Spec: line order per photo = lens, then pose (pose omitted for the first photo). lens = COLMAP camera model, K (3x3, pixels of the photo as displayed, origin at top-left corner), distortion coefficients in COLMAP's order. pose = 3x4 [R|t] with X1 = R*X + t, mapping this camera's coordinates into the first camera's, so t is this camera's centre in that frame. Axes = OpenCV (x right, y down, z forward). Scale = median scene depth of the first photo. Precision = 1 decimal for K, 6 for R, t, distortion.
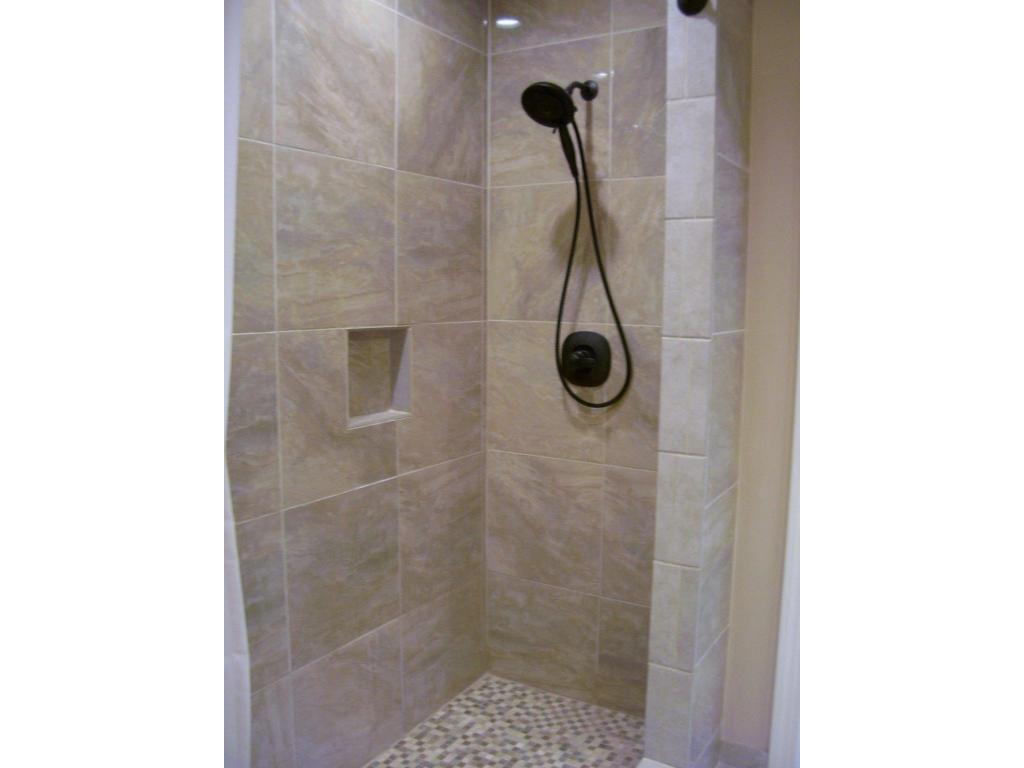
lens RADIAL K [[780.2, 0, 505.9], [0, 780.2, 383.8], [0, 0, 1]] dist [-0.153867, 0.082755]
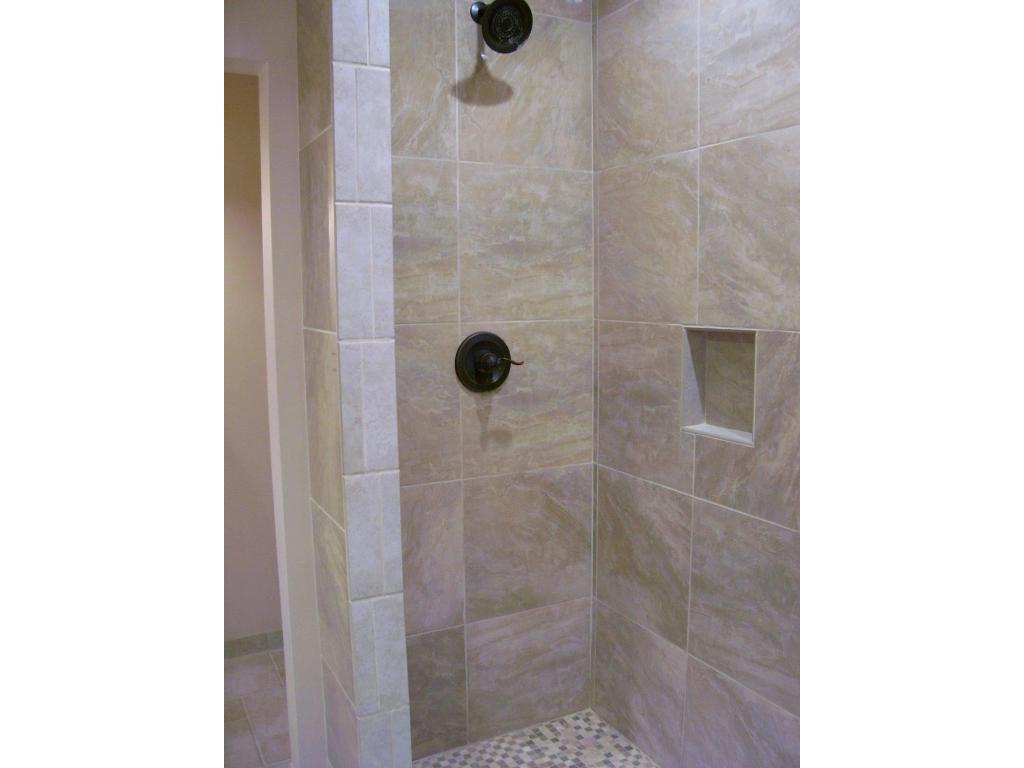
lens RADIAL K [[780.2, 0, 540.5], [0, 780.2, 378.1], [0, 0, 1]] dist [-0.153867, 0.082755]
pose [[-0.491145, 0.091237, -0.866287, 0.379709], [-0.100442, 0.981934, 0.160362, -0.076206], [0.865268, 0.165773, -0.473108, 0.711396]]
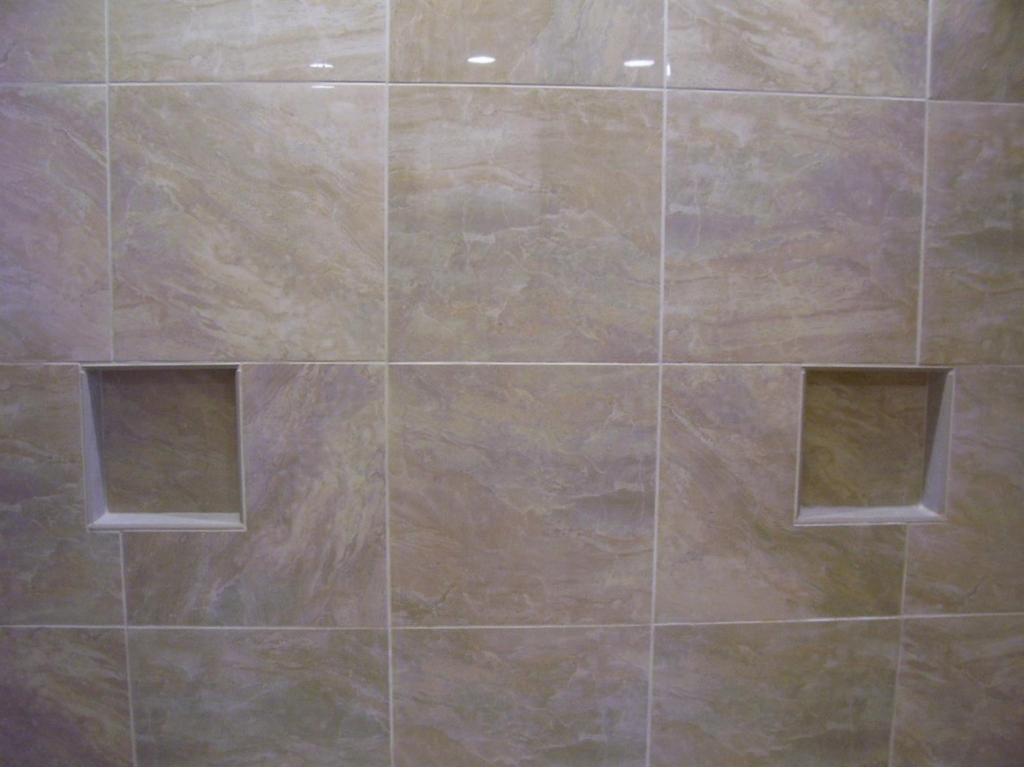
lens RADIAL K [[869.2, 0, 511.0], [0, 869.2, 389.9], [0, 0, 1]] dist [-0.126882, 0.070072]
pose [[0.561531, 0.069619, -0.824521, 0.247302], [-0.096313, 0.995180, 0.018436, -0.043635], [0.821831, 0.069060, 0.565530, 0.436162]]
